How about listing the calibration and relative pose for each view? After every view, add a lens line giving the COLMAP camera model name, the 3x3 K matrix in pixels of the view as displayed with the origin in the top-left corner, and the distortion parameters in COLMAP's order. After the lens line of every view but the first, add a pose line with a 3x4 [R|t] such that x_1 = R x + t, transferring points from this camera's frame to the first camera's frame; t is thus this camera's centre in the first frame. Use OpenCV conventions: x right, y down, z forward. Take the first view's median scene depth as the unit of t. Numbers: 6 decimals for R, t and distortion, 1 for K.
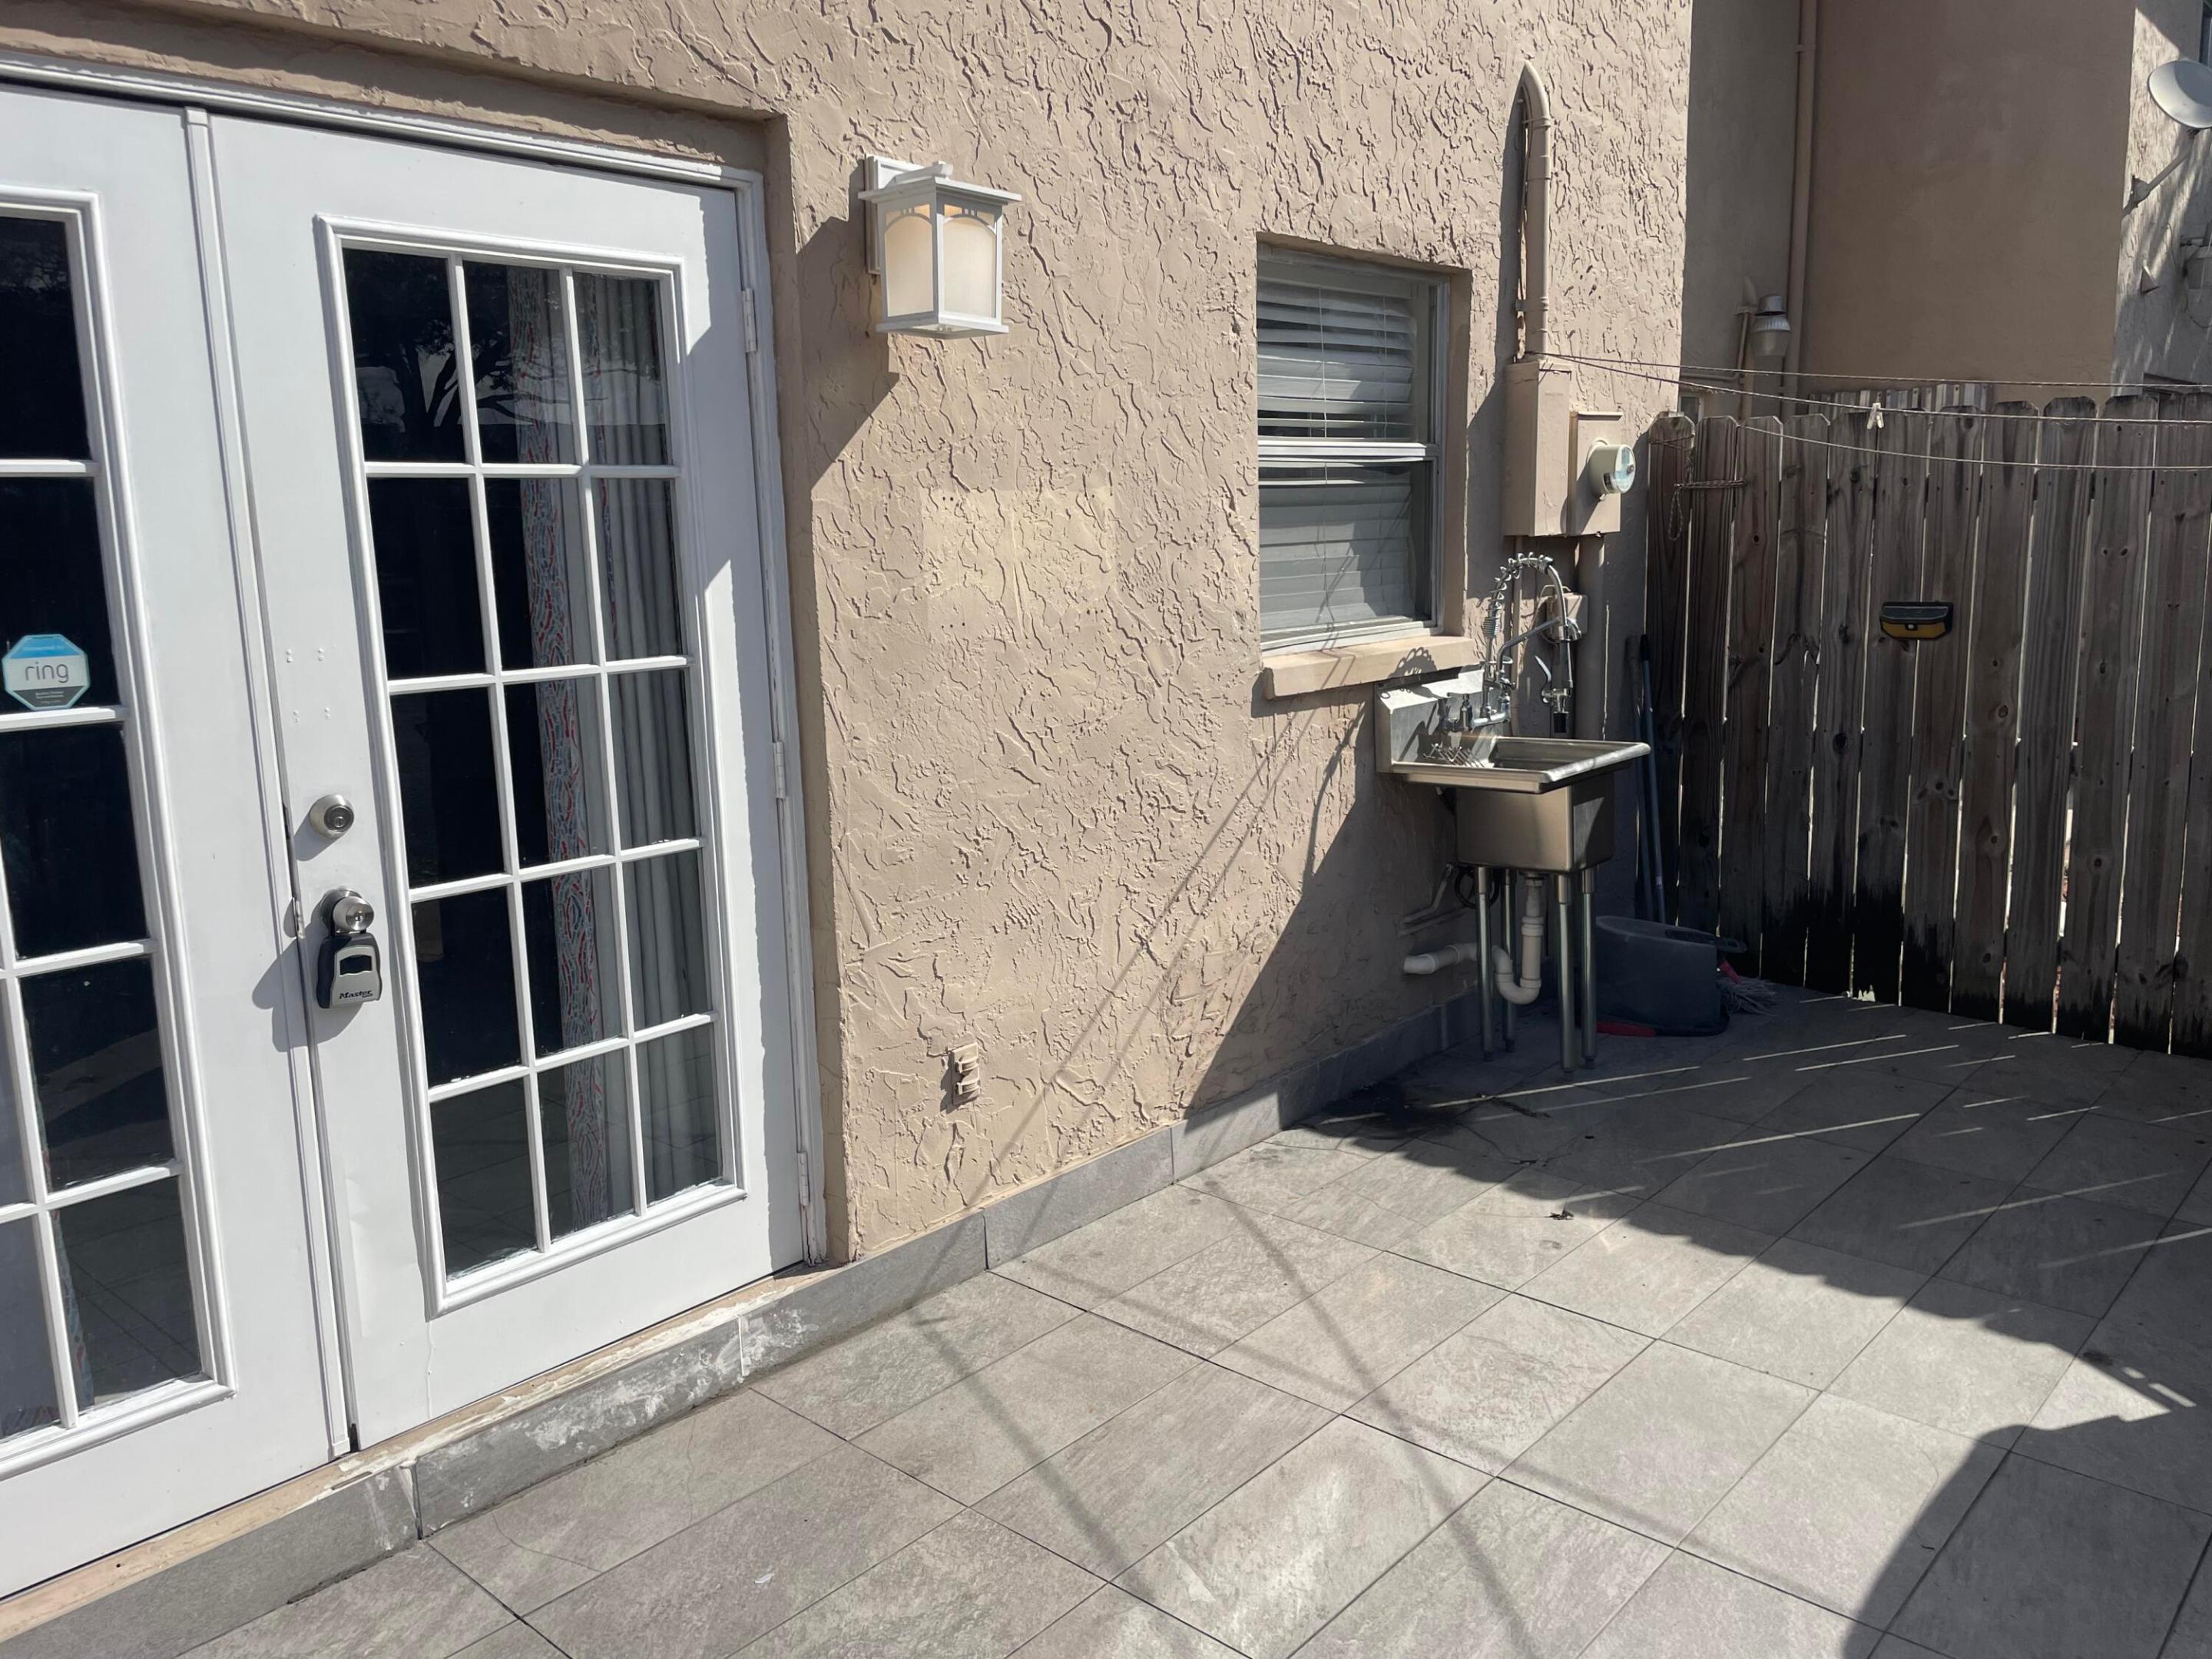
lens RADIAL K [[1672.2, 0, 1105.5], [0, 1672.2, 807.8], [0, 0, 1]] dist [0.068630, -0.085316]
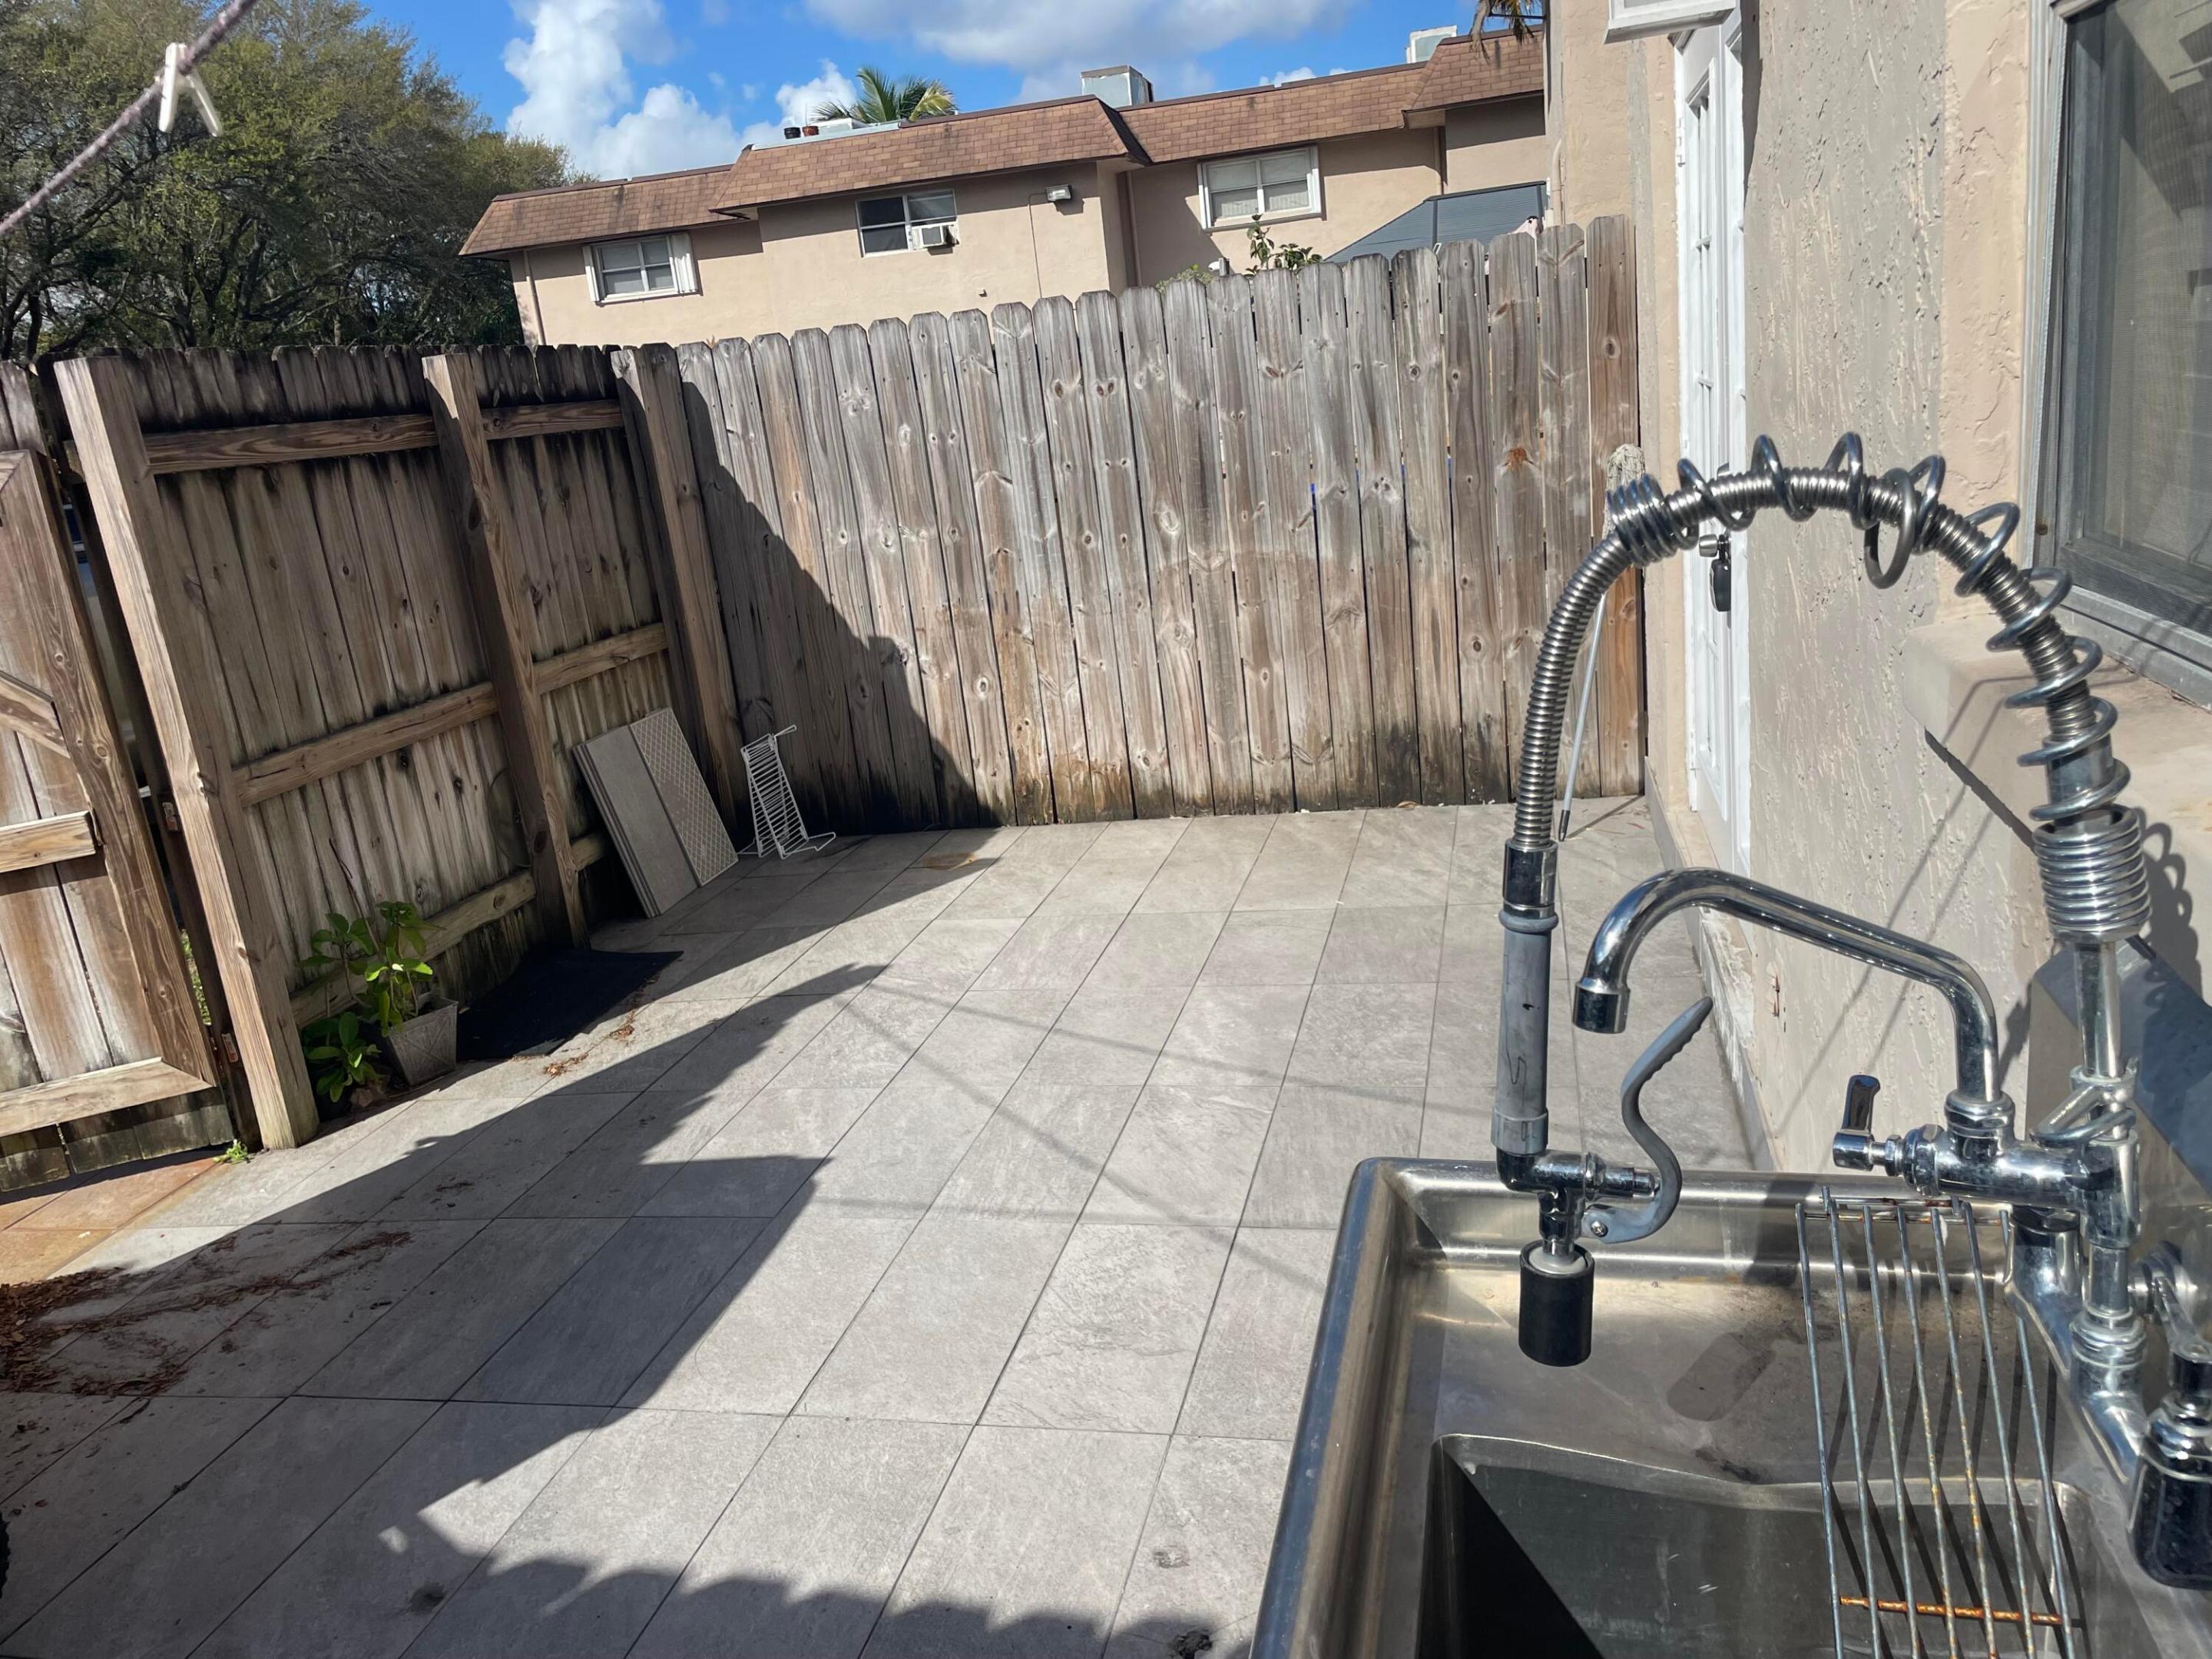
lens RADIAL K [[1672.2, 0, 1109.0], [0, 1672.2, 836.0], [0, 0, 1]] dist [0.068630, -0.085316]
pose [[-0.871056, 0.234663, -0.431502, 0.545417], [0.039662, 0.909230, 0.414401, -0.260151], [0.489579, 0.343853, -0.801298, 1.559021]]
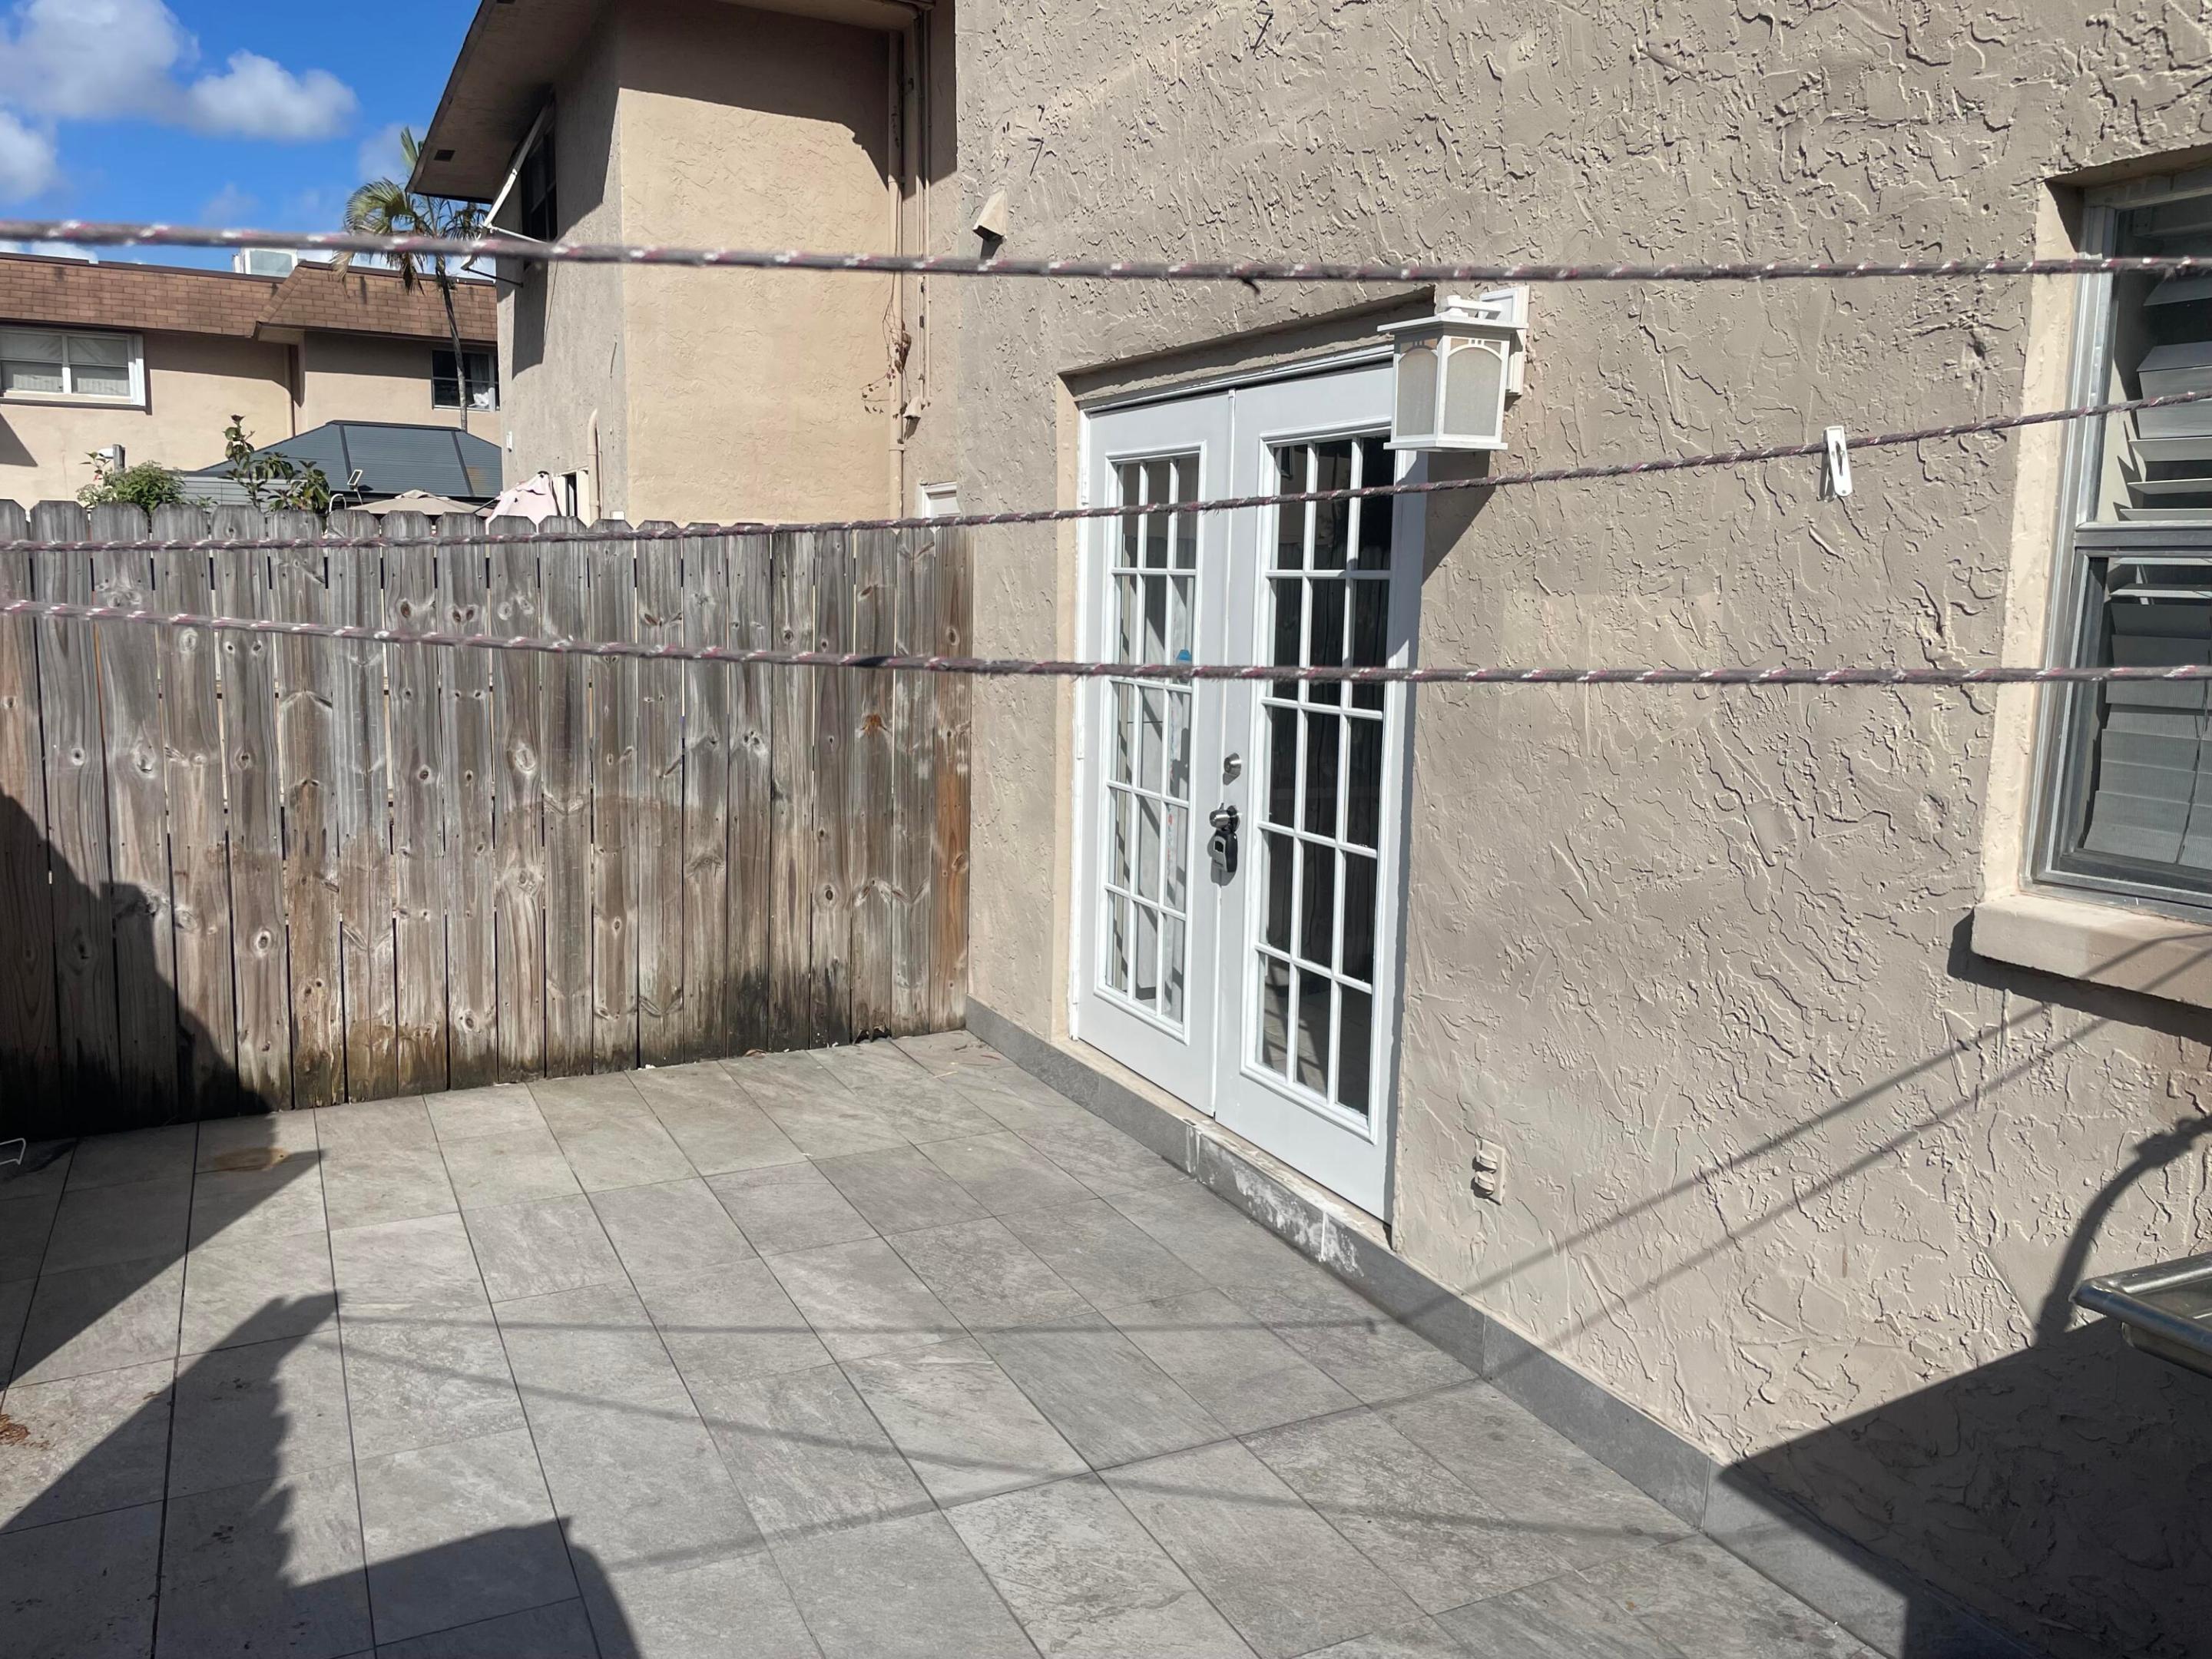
lens RADIAL K [[1672.2, 0, 1145.4], [0, 1672.2, 797.0], [0, 0, 1]] dist [0.068630, -0.085316]
pose [[-0.355482, 0.132153, -0.925293, 0.954948], [-0.179522, 0.961870, 0.206346, -0.242032], [0.917281, 0.239463, -0.318203, 1.158076]]
